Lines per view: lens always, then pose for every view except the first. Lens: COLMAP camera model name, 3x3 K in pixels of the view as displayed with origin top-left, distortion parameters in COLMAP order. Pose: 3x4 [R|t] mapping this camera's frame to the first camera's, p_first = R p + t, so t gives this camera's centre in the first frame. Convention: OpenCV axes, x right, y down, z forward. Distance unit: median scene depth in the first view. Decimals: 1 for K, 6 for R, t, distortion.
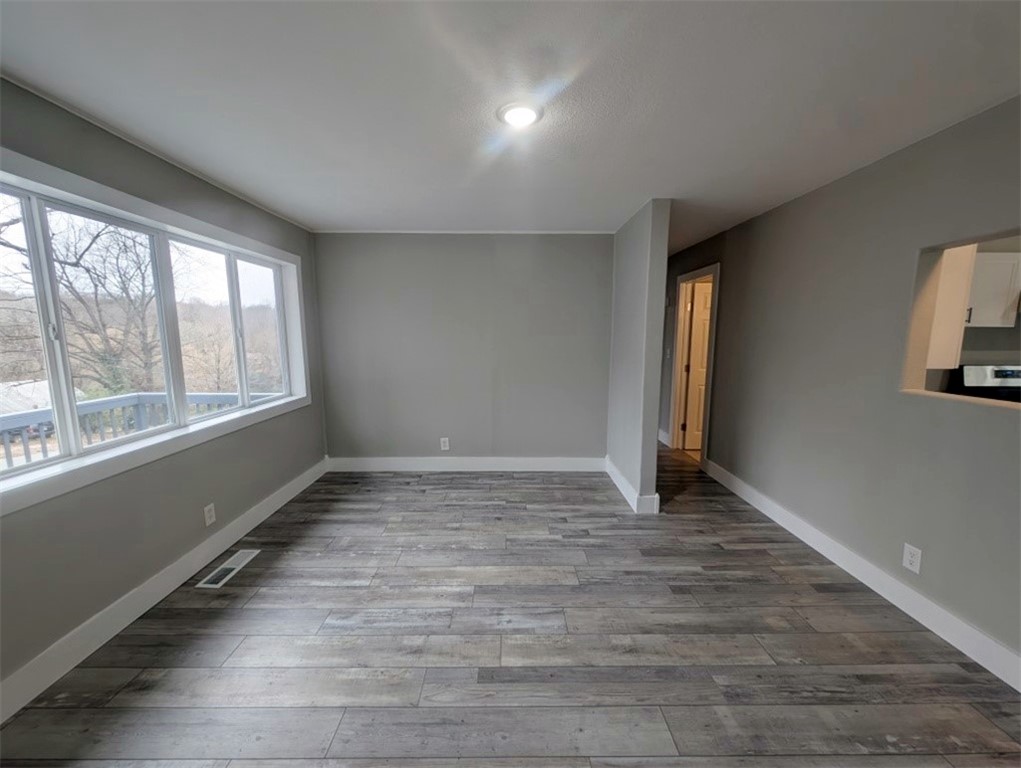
lens RADIAL K [[383.8, 0, 509.0], [0, 383.8, 385.6], [0, 0, 1]] dist [0.008680, -0.004800]
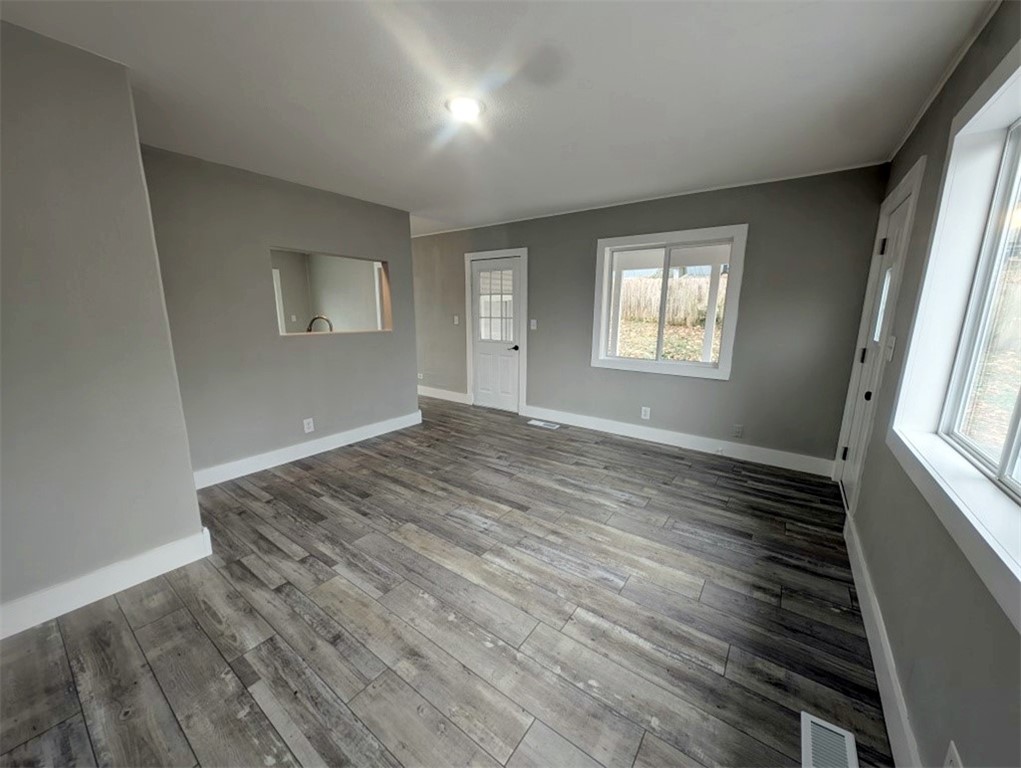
lens RADIAL K [[383.8, 0, 508.9], [0, 383.8, 382.6], [0, 0, 1]] dist [0.008680, -0.004800]
pose [[-0.804275, -0.115872, 0.582851, -0.624066], [0.073283, 0.953980, 0.290777, -0.170165], [-0.589722, 0.276578, -0.758771, 1.473453]]
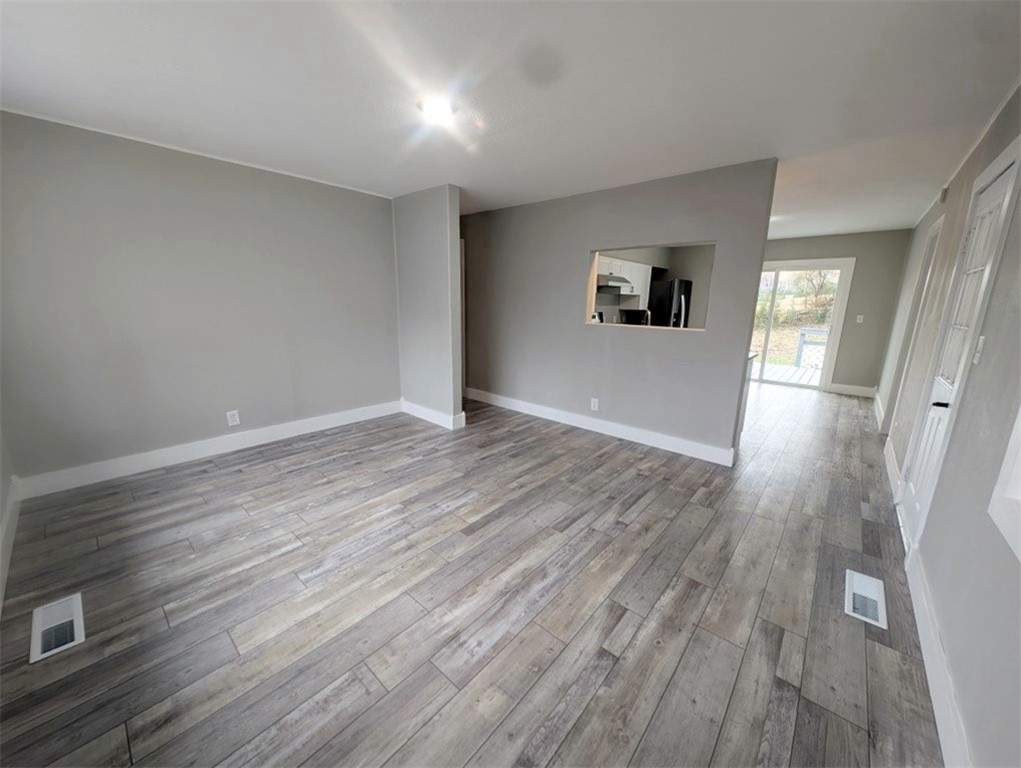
lens RADIAL K [[383.8, 0, 510.2], [0, 383.8, 384.6], [0, 0, 1]] dist [0.008680, -0.004800]
pose [[0.663447, -0.151001, 0.732828, -0.629814], [0.082056, 0.988200, 0.129335, 0.031497], [-0.743710, -0.025674, 0.668009, -0.034281]]
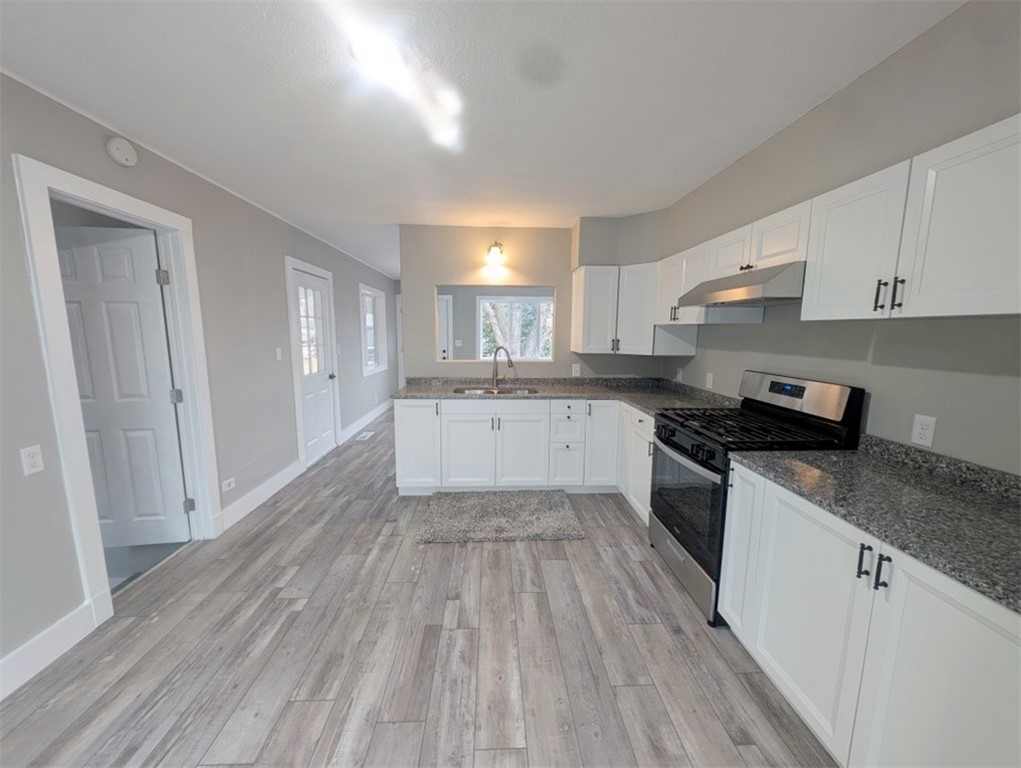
lens RADIAL K [[383.8, 0, 508.0], [0, 383.8, 384.9], [0, 0, 1]] dist [0.008680, -0.004800]
pose [[0.039442, 0.138994, -0.989507, 2.525898], [-0.139311, 0.981371, 0.132298, -0.077570], [0.989463, 0.132631, 0.058071, 0.588180]]
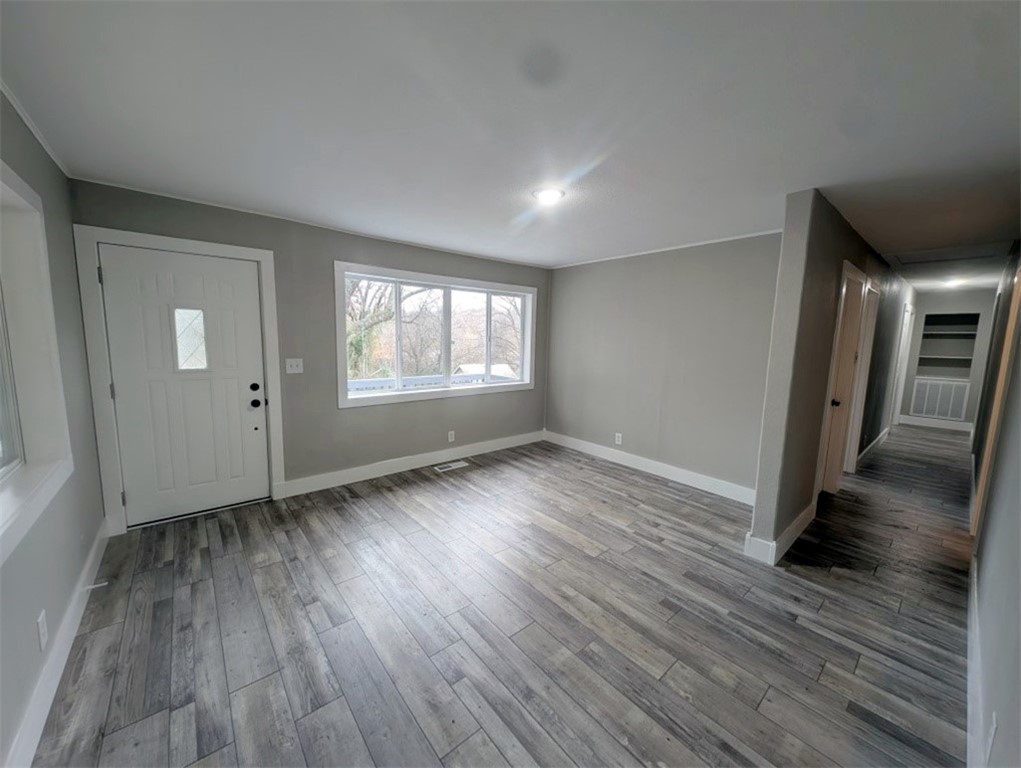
lens RADIAL K [[383.8, 0, 506.8], [0, 383.8, 385.1], [0, 0, 1]] dist [0.008680, -0.004800]
pose [[0.636685, 0.114787, -0.762533, 0.800512], [-0.126388, 0.991020, 0.043653, -0.024956], [0.760696, 0.068582, 0.645475, -0.006471]]
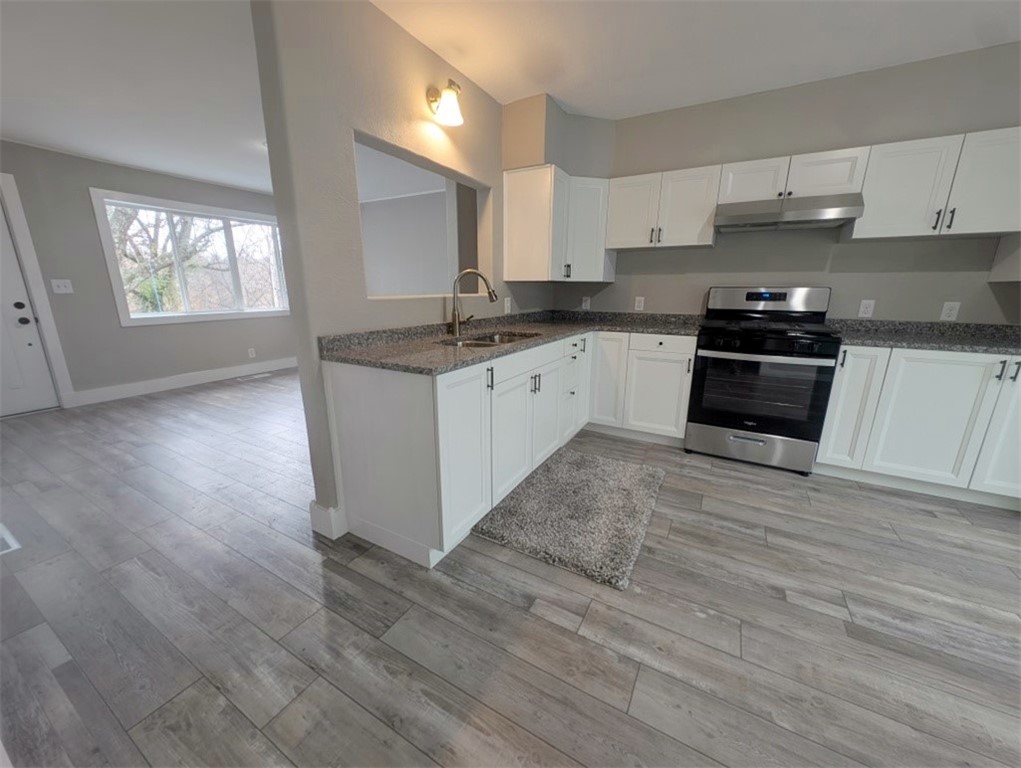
lens RADIAL K [[383.8, 0, 507.7], [0, 383.8, 386.0], [0, 0, 1]] dist [0.008680, -0.004800]
pose [[0.866989, 0.126557, -0.481989, 1.584621], [-0.069486, 0.988467, 0.134554, 0.130427], [0.493459, -0.083165, 0.865784, -0.186096]]
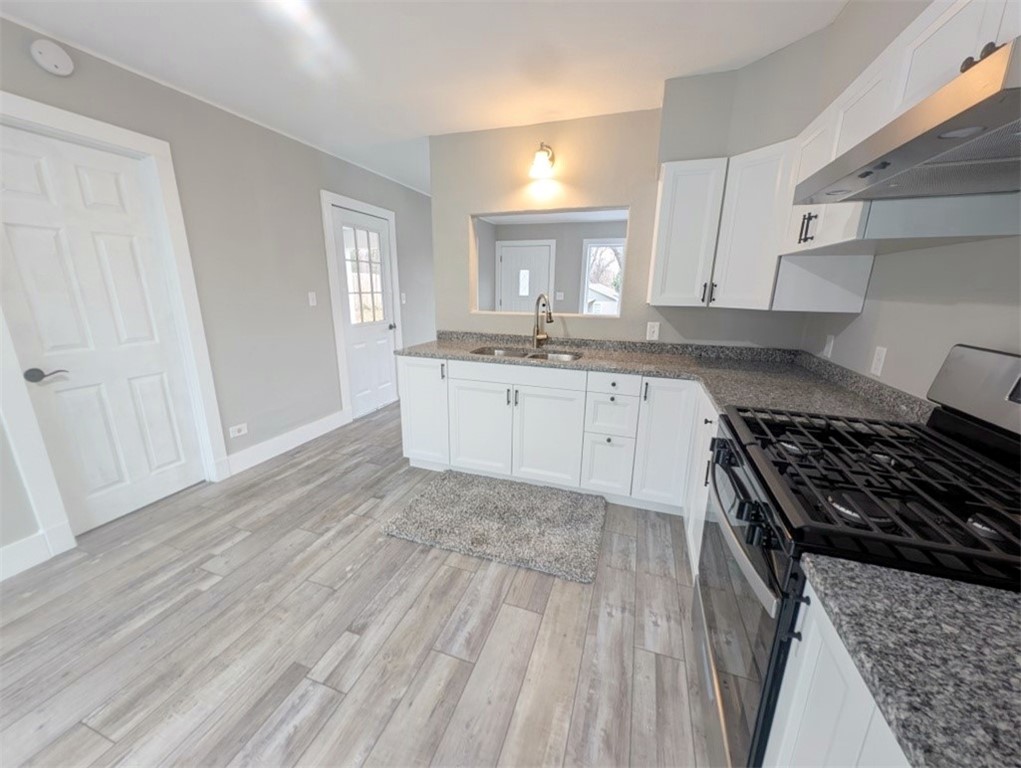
lens RADIAL K [[383.8, 0, 508.4], [0, 383.8, 385.9], [0, 0, 1]] dist [0.008680, -0.004800]
pose [[-0.331818, 0.233293, -0.914041, 2.131786], [-0.135895, 0.947010, 0.291041, -0.081990], [0.933504, 0.220787, -0.282531, 0.915523]]
